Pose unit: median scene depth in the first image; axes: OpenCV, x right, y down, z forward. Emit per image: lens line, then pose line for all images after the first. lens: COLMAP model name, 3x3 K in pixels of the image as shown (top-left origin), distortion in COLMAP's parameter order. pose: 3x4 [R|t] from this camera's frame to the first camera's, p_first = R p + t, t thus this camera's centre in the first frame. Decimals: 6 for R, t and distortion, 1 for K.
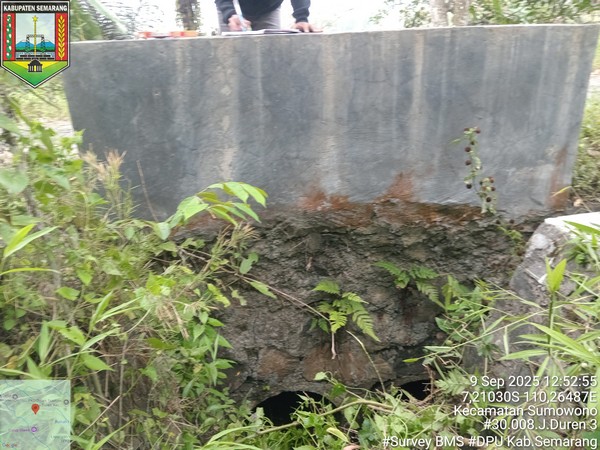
lens RADIAL K [[438.0, 0, 300.0], [0, 438.0, 225.0], [0, 0, 1]] dist [0.004455, -0.039241]
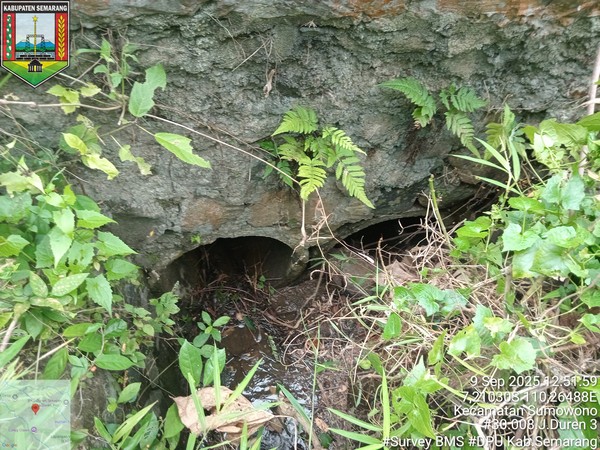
lens RADIAL K [[438.0, 0, 300.0], [0, 438.0, 225.0], [0, 0, 1]] dist [0.004455, -0.039241]
pose [[0.984706, -0.020626, 0.172996, -0.035554], [-0.090713, 0.787051, 0.610182, -0.097154], [-0.148743, -0.616543, 0.773143, 0.482122]]
